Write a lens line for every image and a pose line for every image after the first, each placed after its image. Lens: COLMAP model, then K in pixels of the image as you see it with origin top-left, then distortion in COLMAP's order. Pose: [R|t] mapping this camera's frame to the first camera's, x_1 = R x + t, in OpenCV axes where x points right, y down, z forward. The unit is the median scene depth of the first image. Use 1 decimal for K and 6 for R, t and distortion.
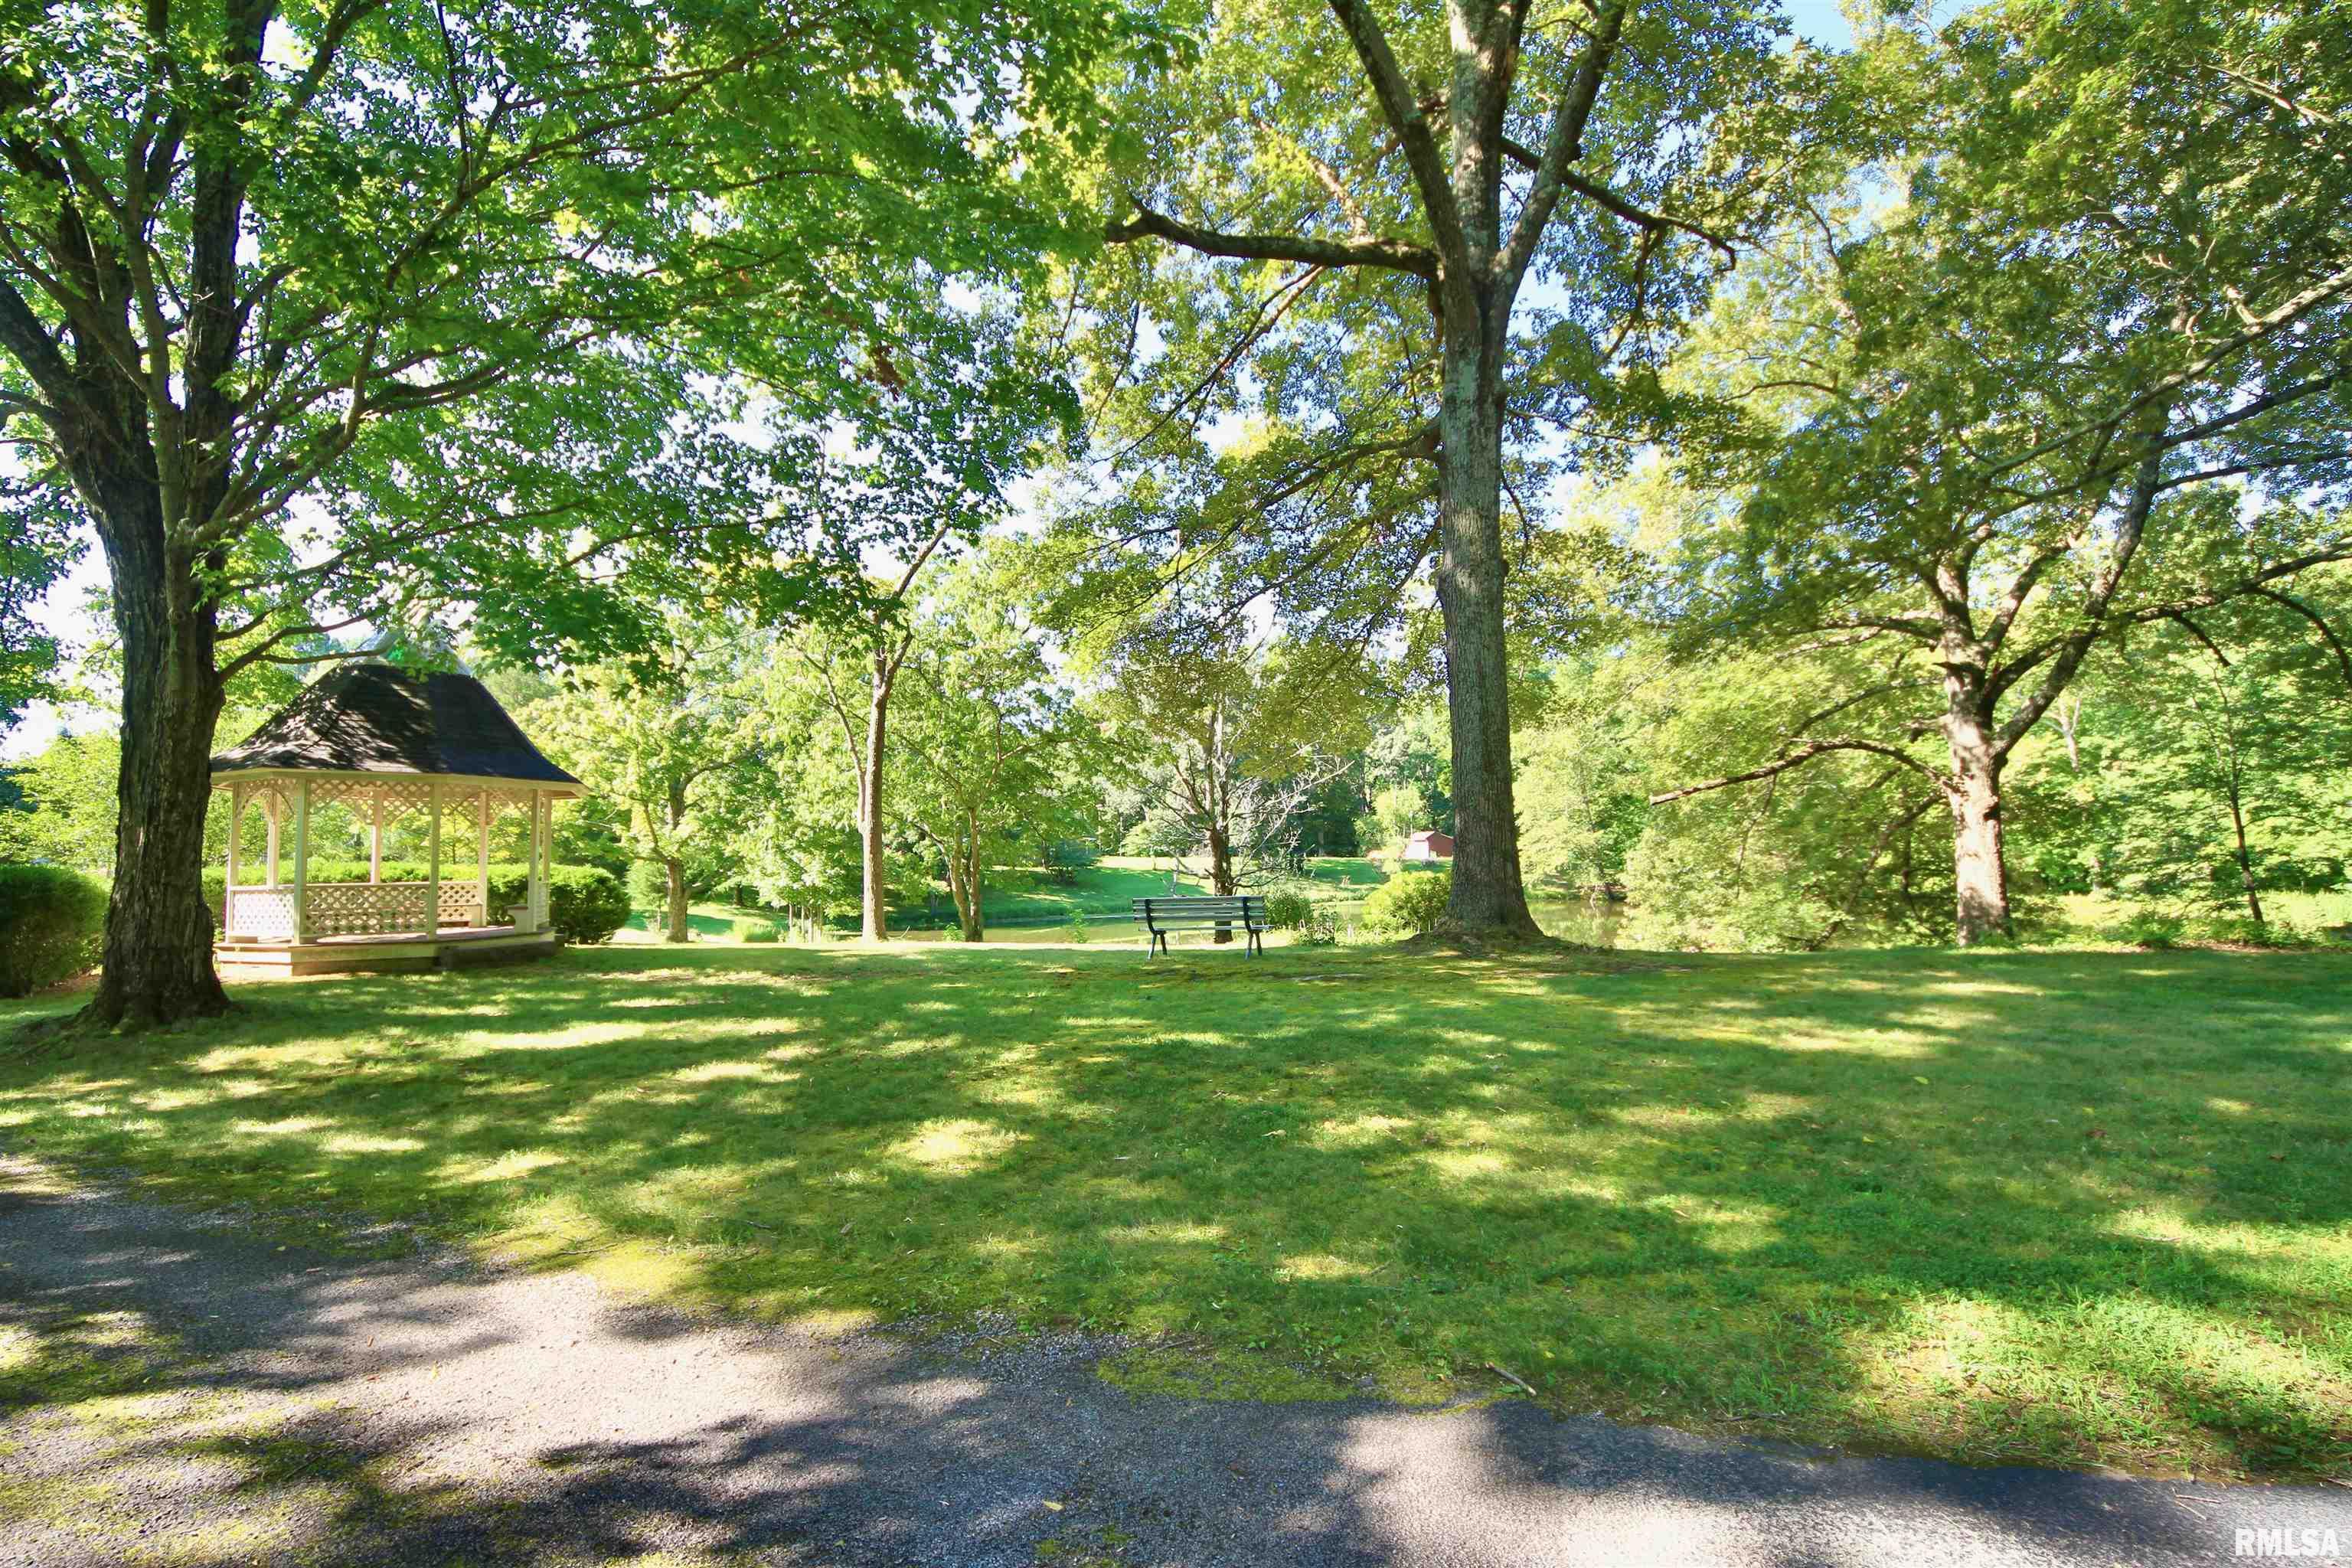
lens RADIAL K [[963.0, 0, 1183.4], [0, 963.0, 790.4], [0, 0, 1]] dist [-0.022786, -0.002372]
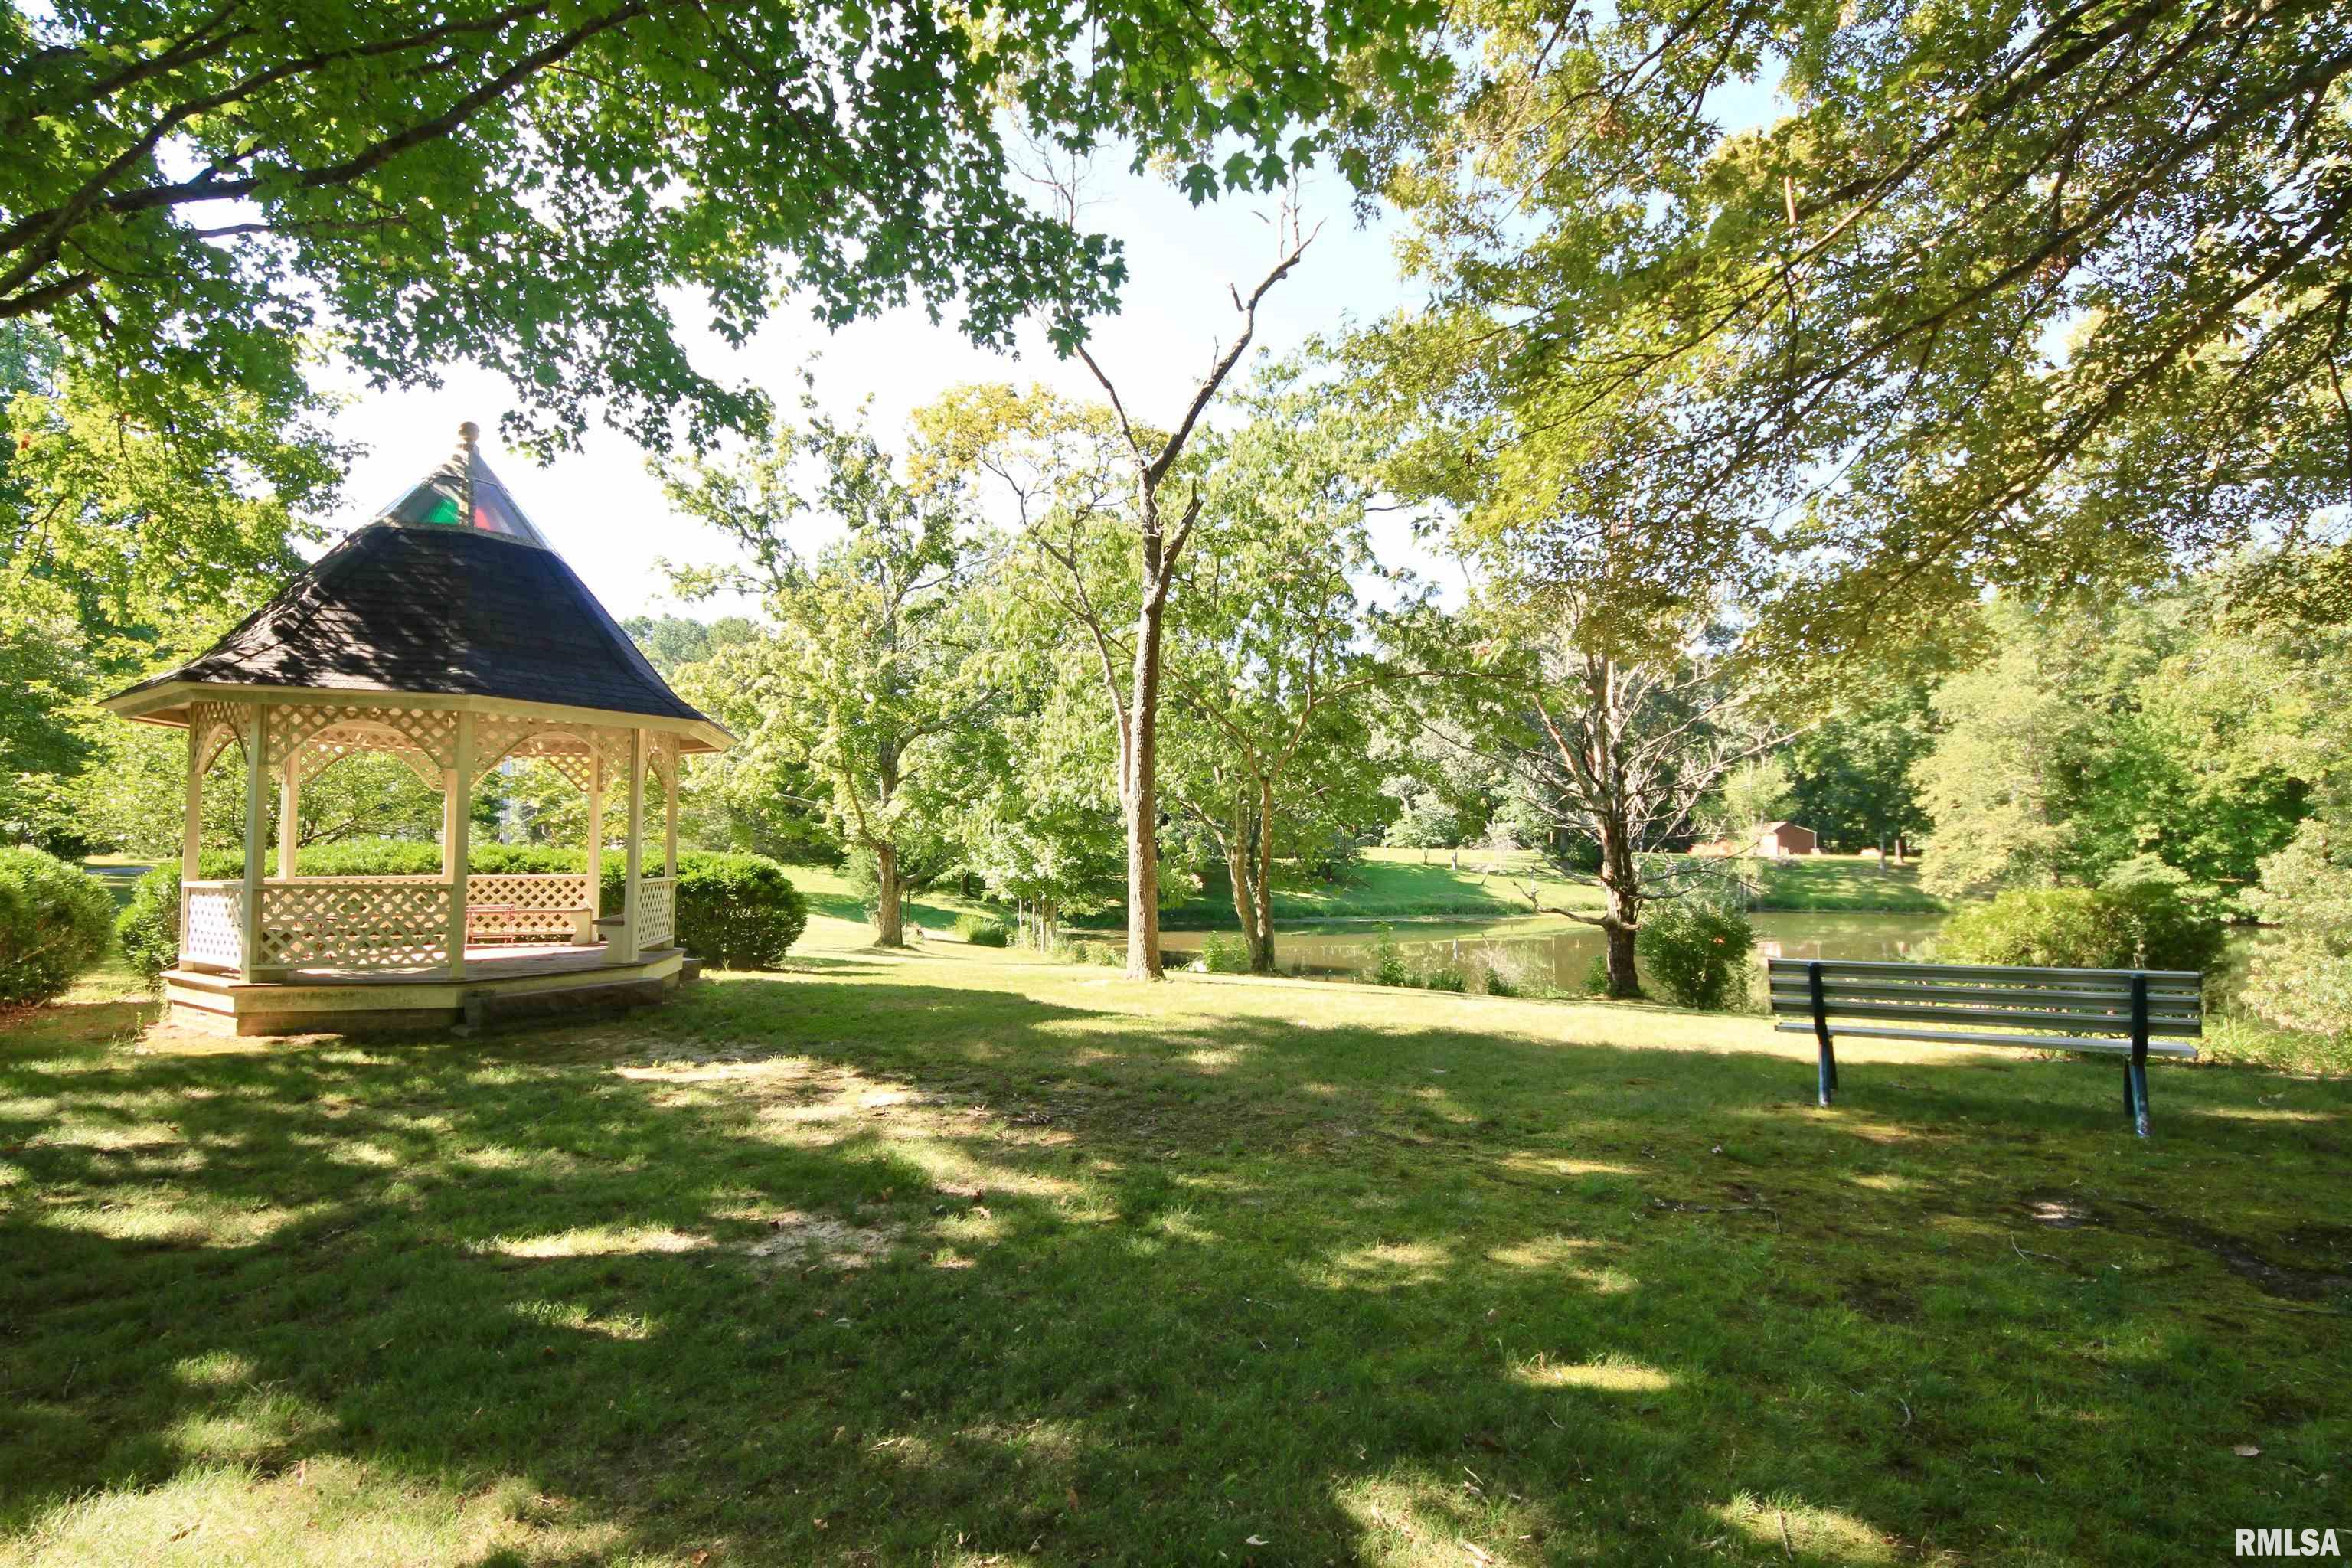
lens RADIAL K [[1028.0, 0, 1171.9], [0, 1028.0, 783.2], [0, 0, 1]] dist [0.005614, 0.000047]
pose [[0.971198, 0.002447, -0.238261, -0.094246], [-0.000342, 0.999961, 0.008876, 0.013510], [0.238273, -0.008539, 0.971161, 0.225012]]
